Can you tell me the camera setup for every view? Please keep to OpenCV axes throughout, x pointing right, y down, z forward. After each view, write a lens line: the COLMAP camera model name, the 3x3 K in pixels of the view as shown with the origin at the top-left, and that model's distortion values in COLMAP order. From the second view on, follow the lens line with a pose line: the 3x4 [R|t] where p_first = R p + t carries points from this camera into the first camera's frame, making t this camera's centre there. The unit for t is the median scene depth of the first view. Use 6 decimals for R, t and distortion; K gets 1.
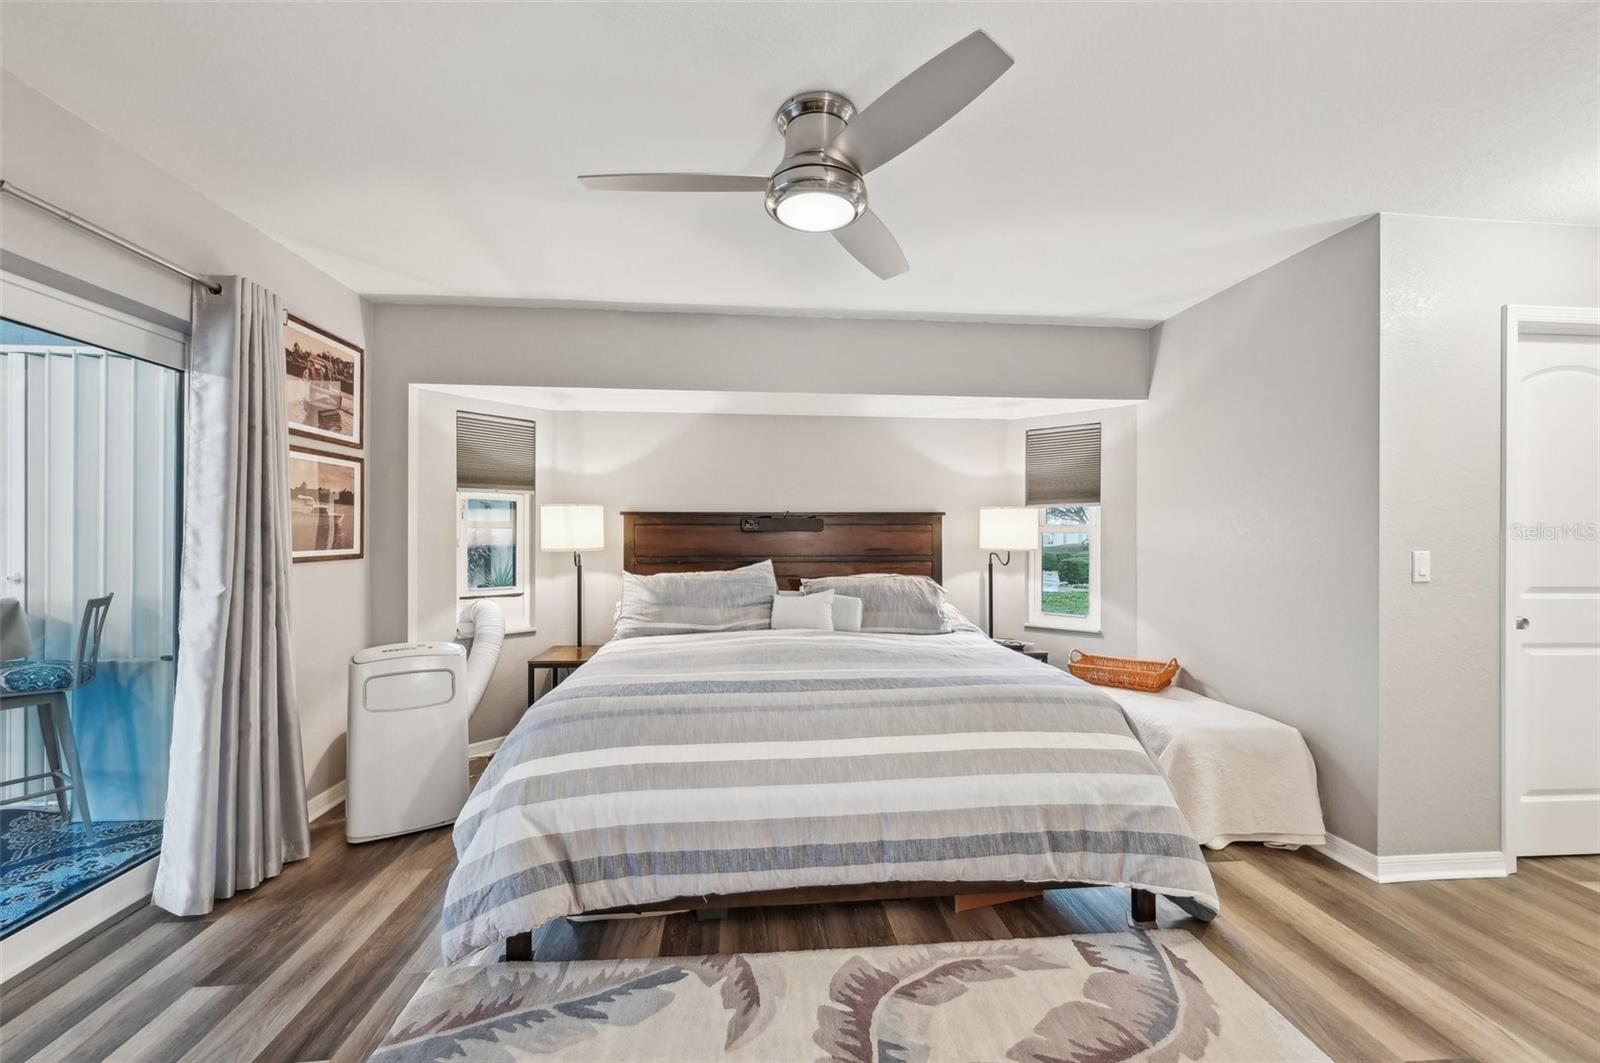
lens RADIAL K [[648.4, 0, 800.3], [0, 648.4, 534.7], [0, 0, 1]] dist [-0.002313, 0.000701]
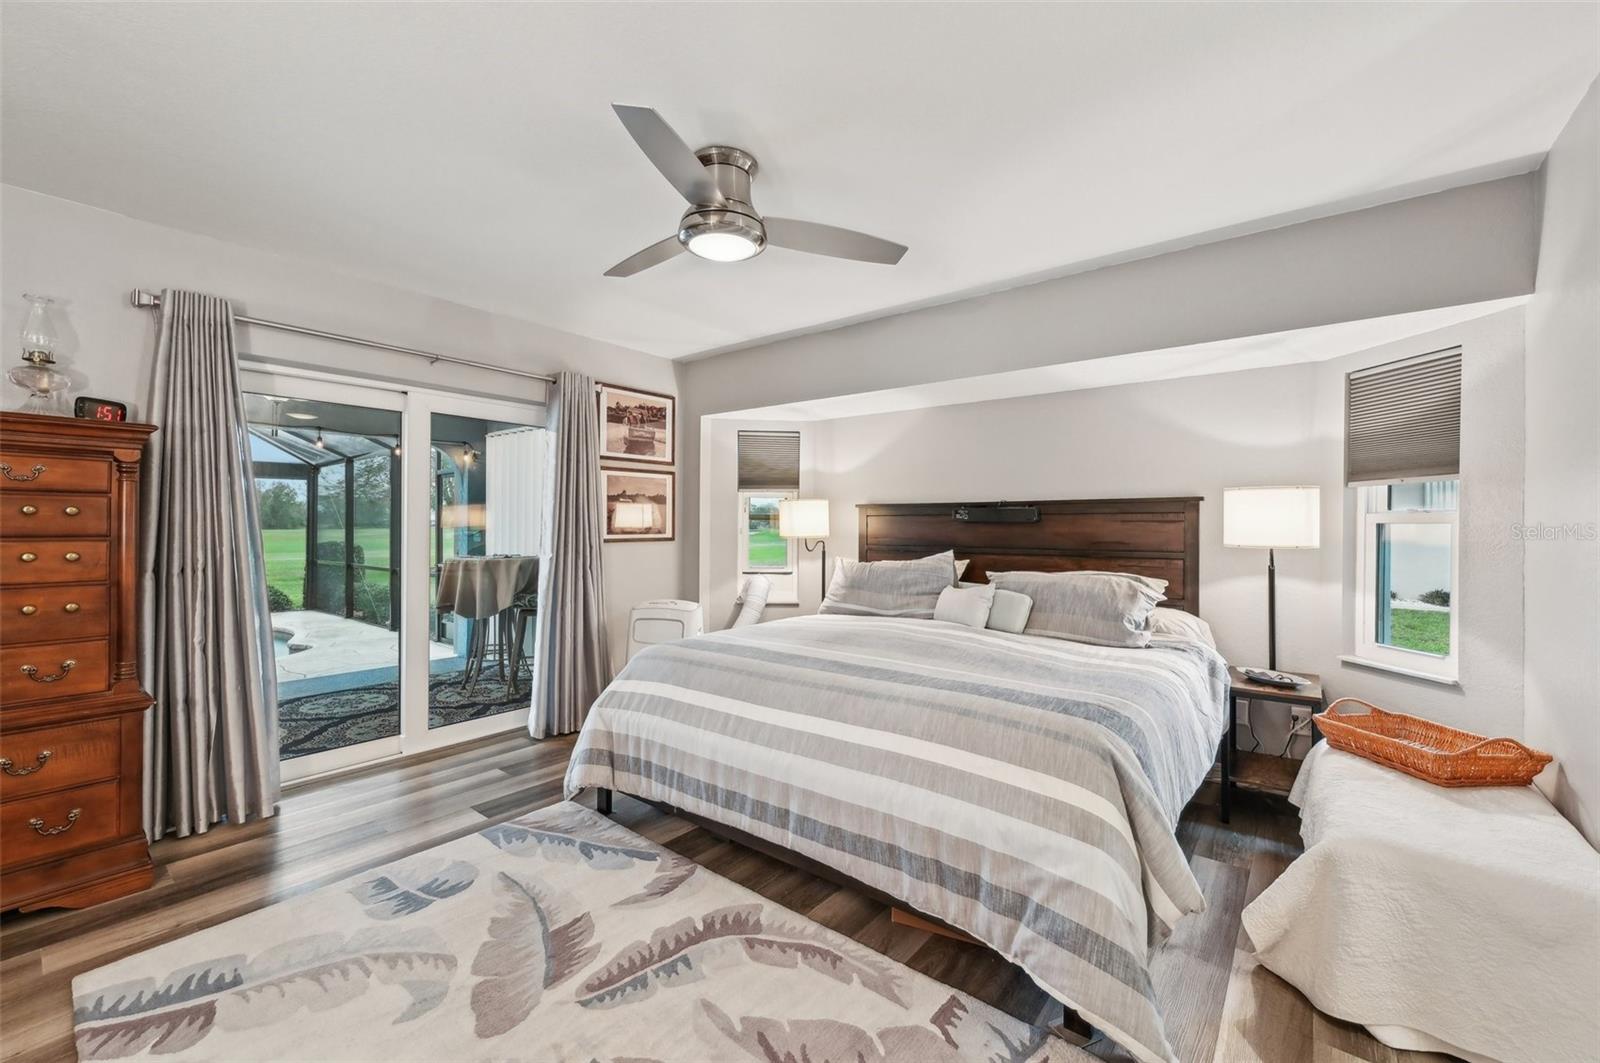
lens RADIAL K [[648.4, 0, 801.5], [0, 648.4, 526.6], [0, 0, 1]] dist [-0.002313, 0.000701]
pose [[0.722182, 0.003555, -0.691694, 0.541982], [-0.003830, 0.999992, 0.001141, 0.002140], [0.691693, 0.001826, 0.722189, 0.149011]]
